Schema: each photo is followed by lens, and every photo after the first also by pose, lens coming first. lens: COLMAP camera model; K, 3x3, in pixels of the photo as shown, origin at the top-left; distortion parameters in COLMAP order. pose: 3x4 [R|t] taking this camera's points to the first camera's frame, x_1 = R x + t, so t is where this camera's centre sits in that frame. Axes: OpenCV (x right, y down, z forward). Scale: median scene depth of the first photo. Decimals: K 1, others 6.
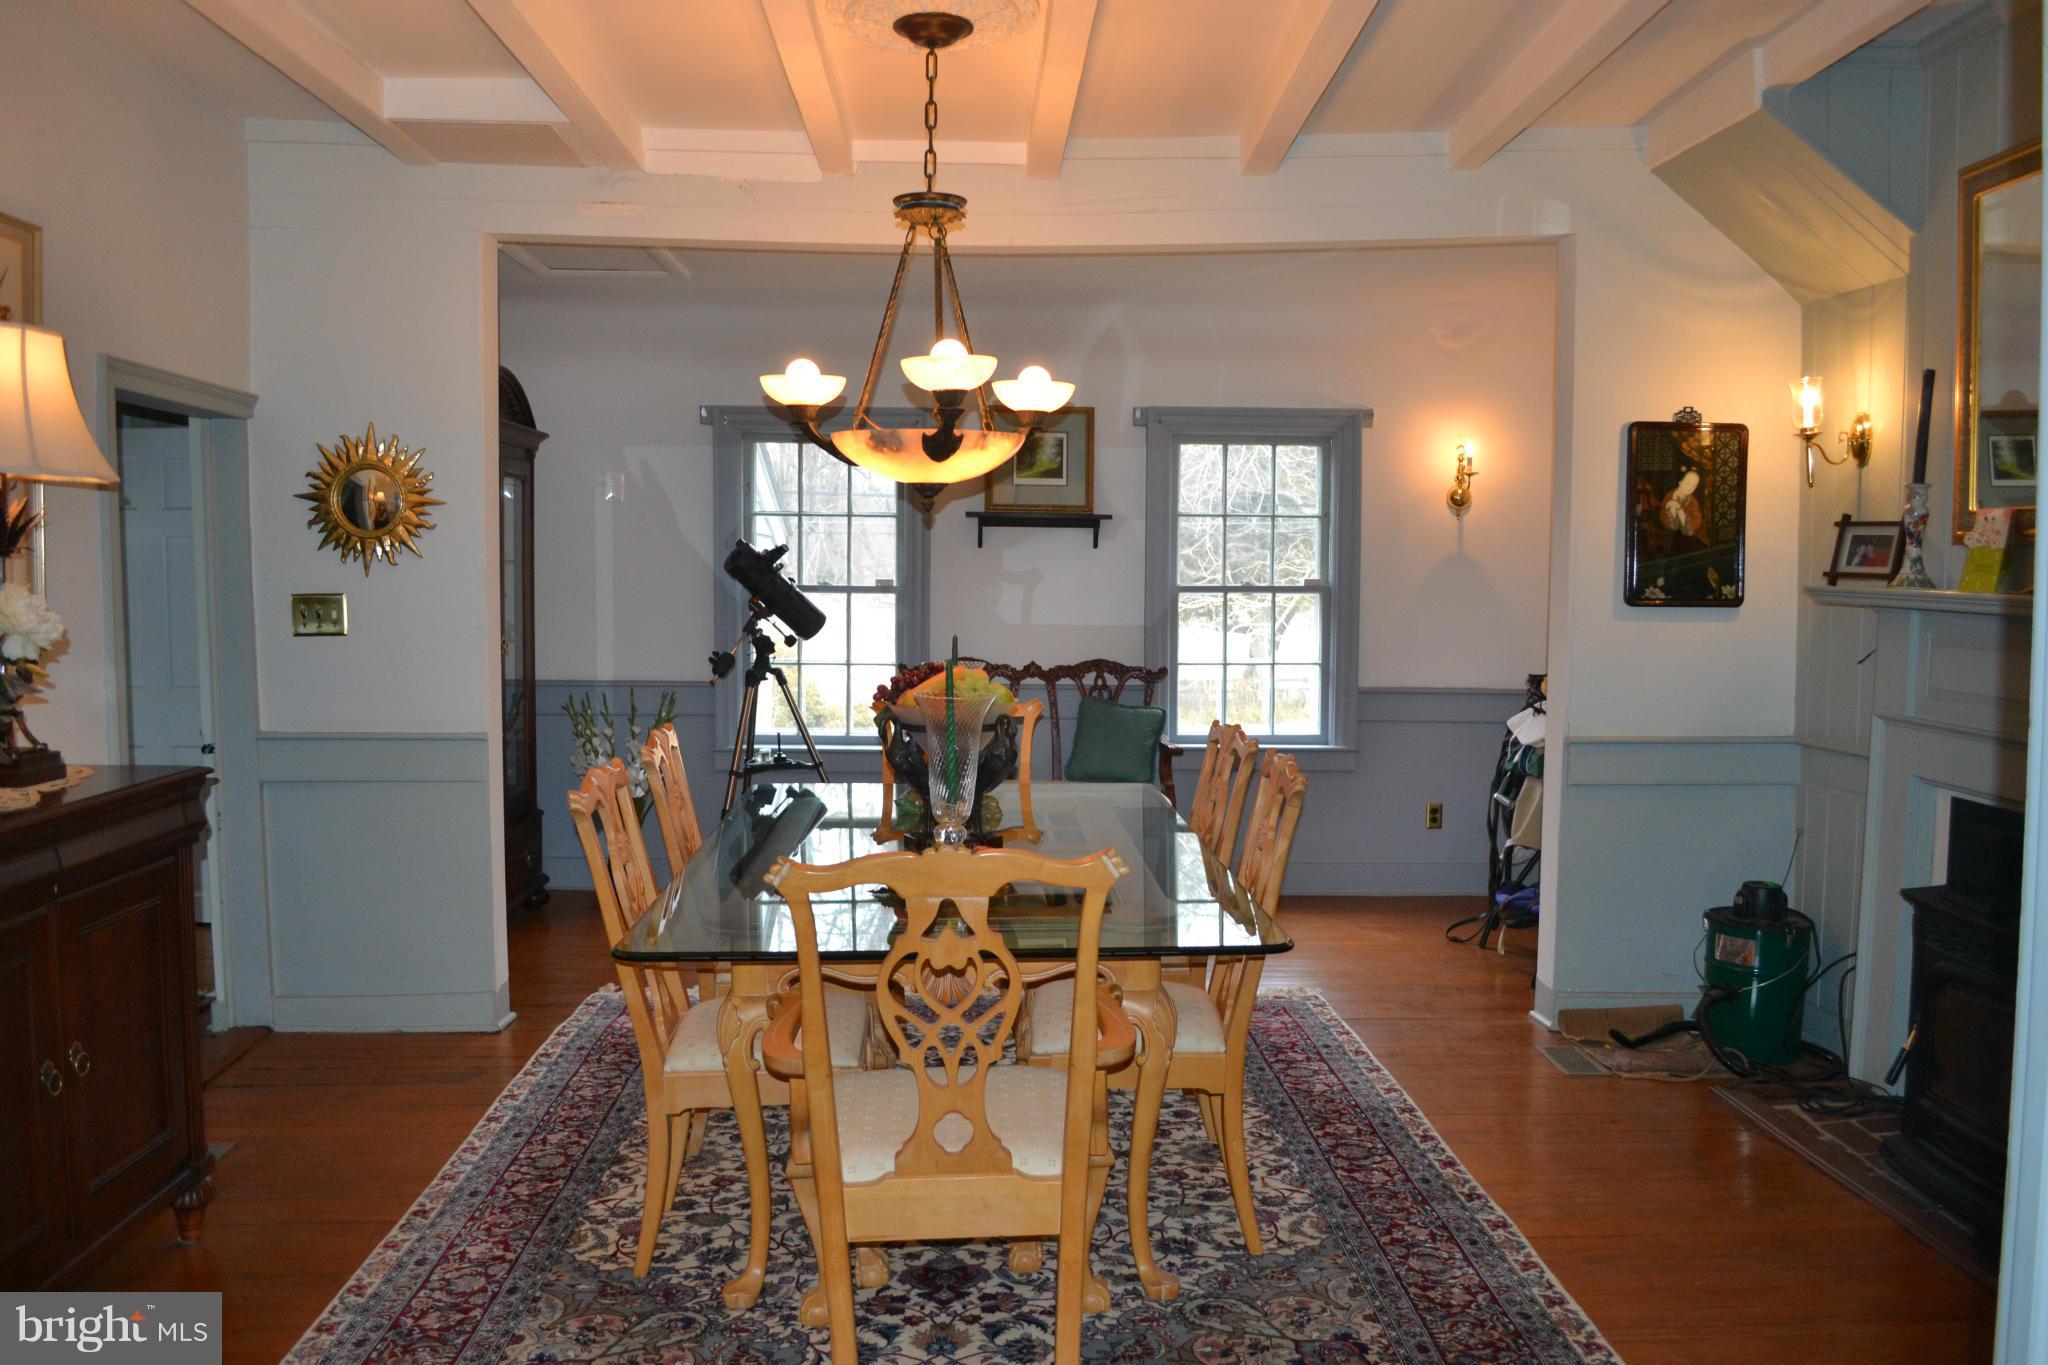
lens RADIAL K [[1641.2, 0, 1024.0], [0, 1641.2, 682.5], [0, 0, 1]] dist [-0.073841, -0.003918]
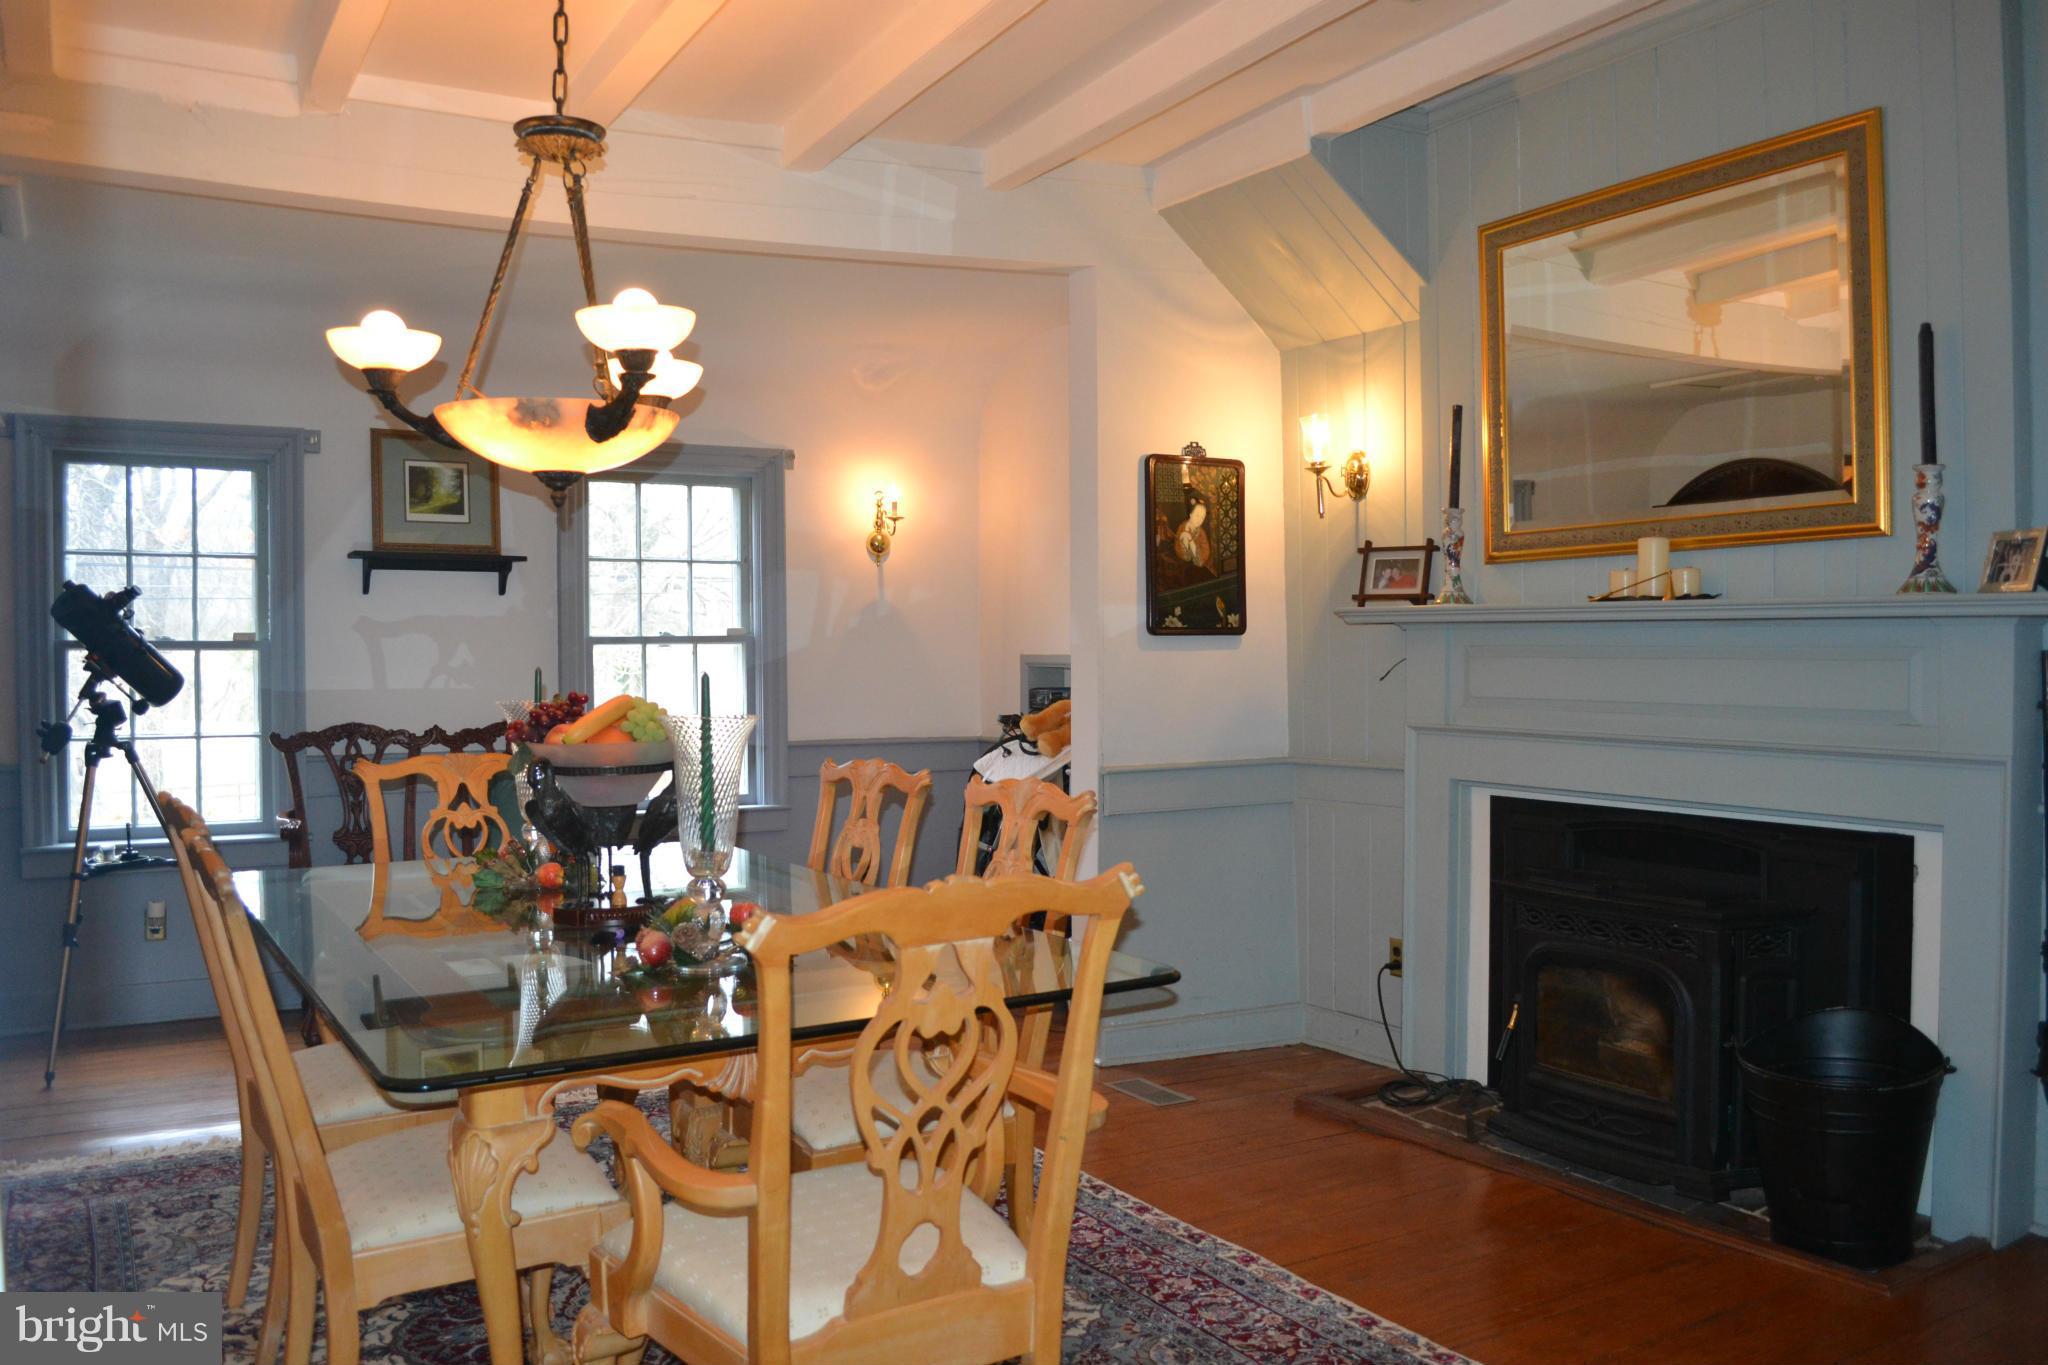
lens RADIAL K [[1641.2, 0, 1024.0], [0, 1641.2, 682.5], [0, 0, 1]] dist [-0.073841, -0.003918]
pose [[0.874147, -0.022019, 0.485162, -0.195198], [0.047979, 0.998000, -0.041154, 0.020758], [-0.483285, 0.059253, 0.873455, 0.147080]]
